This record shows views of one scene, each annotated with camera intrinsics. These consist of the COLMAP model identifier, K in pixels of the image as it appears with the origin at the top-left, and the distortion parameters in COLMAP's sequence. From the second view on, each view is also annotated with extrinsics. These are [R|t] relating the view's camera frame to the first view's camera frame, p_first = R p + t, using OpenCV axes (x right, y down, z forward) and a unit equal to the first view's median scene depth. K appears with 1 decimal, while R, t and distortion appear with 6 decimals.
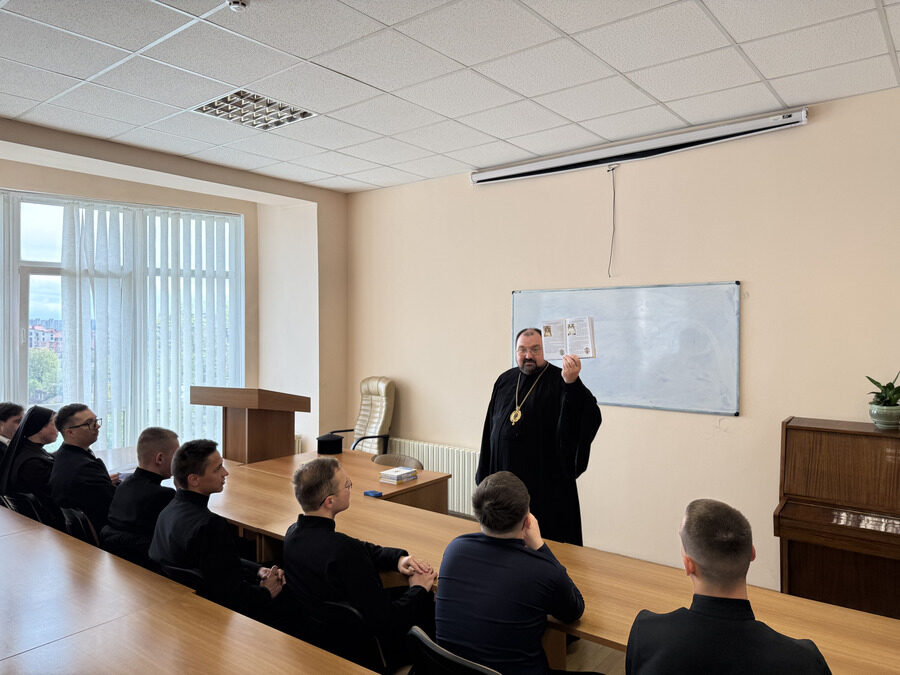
lens RADIAL K [[634.3, 0, 448.5], [0, 634.3, 339.2], [0, 0, 1]] dist [0.002601, -0.005397]
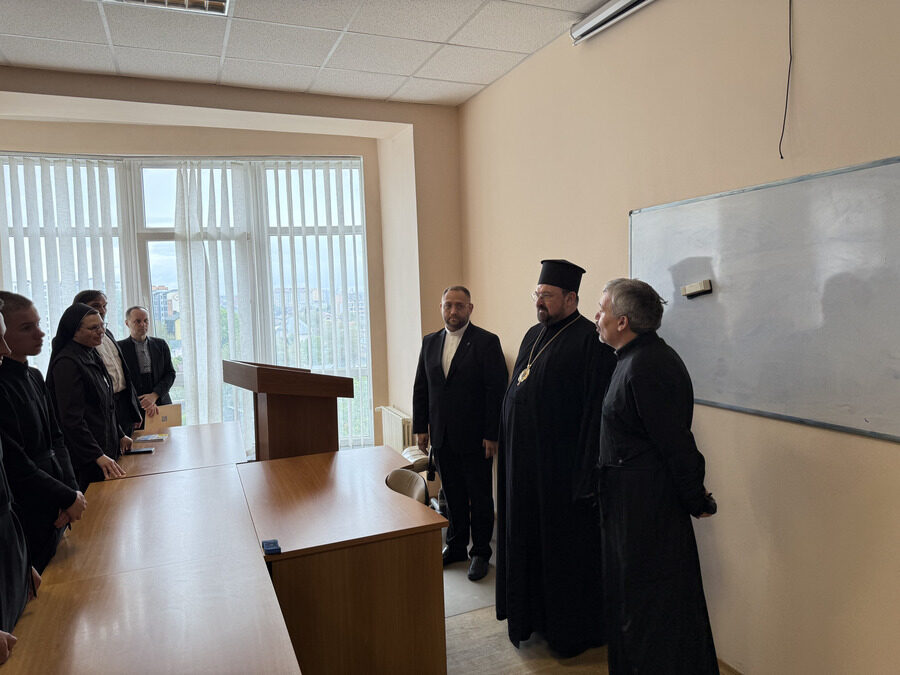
lens RADIAL K [[634.3, 0, 453.0], [0, 634.3, 337.5], [0, 0, 1]] dist [0.002601, -0.005397]
pose [[0.883387, 0.003048, -0.468634, 0.206104], [0.021049, 0.998712, 0.046173, 0.009612], [0.468171, -0.050652, 0.882185, 0.346377]]
